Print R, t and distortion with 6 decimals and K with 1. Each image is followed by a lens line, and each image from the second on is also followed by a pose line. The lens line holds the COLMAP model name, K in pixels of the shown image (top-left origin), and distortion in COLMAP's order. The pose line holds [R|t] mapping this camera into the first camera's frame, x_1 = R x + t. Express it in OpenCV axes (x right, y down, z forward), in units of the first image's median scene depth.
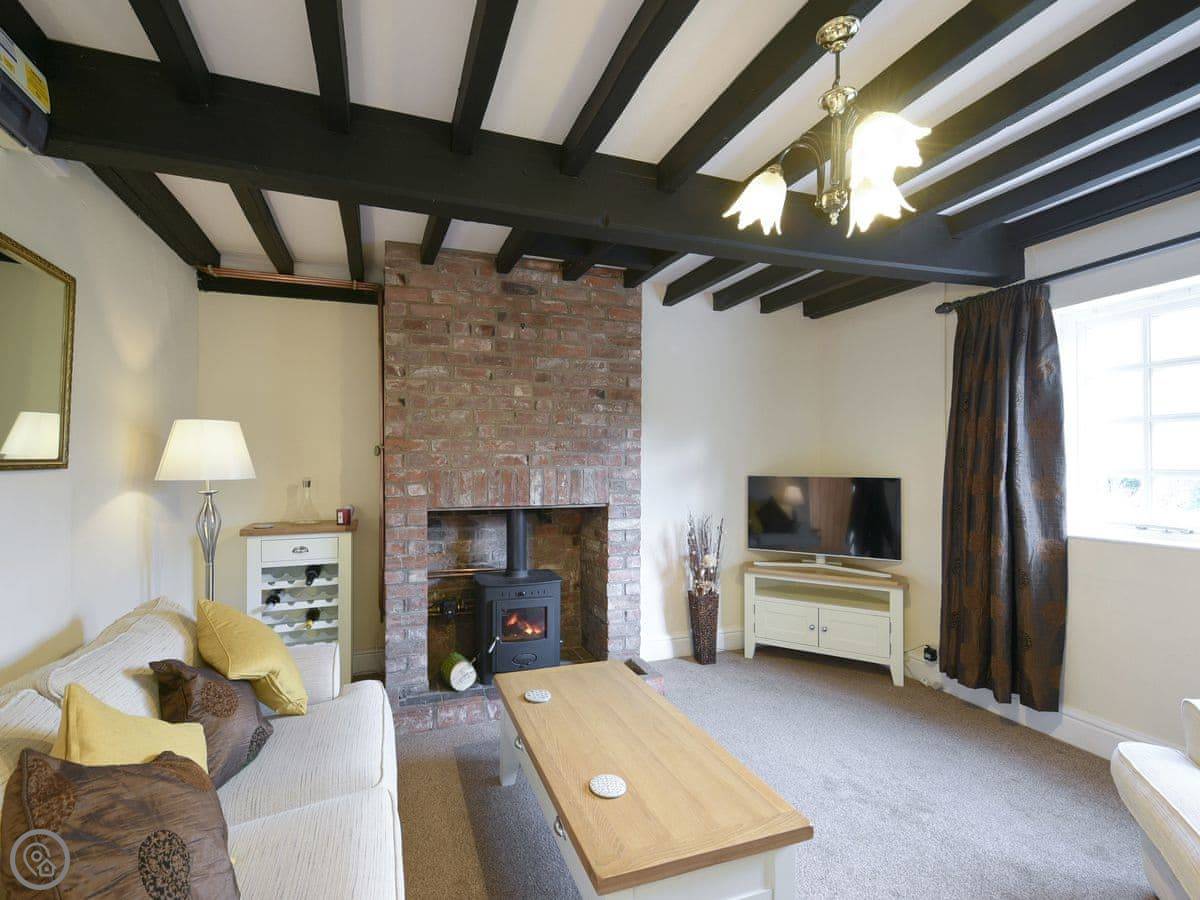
lens RADIAL K [[559.1, 0, 570.1], [0, 559.1, 451.9], [0, 0, 1]] dist [0.002016, 0.000659]
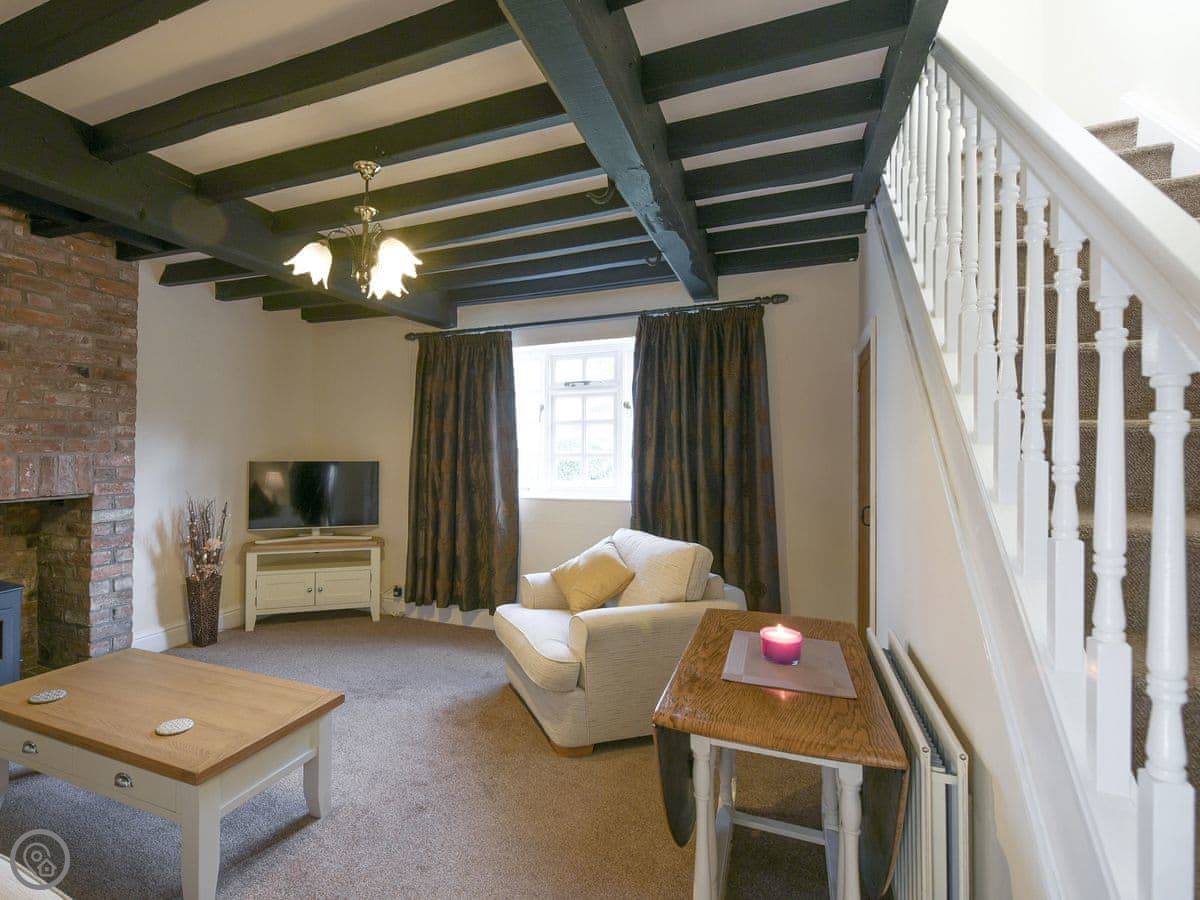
lens RADIAL K [[559.1, 0, 570.1], [0, 559.1, 451.9], [0, 0, 1]] dist [0.002016, 0.000659]
pose [[0.629086, -0.002149, 0.777332, -0.146625], [-0.017685, 0.999698, 0.017076, -0.004527], [-0.777134, -0.024489, 0.628858, -0.164885]]
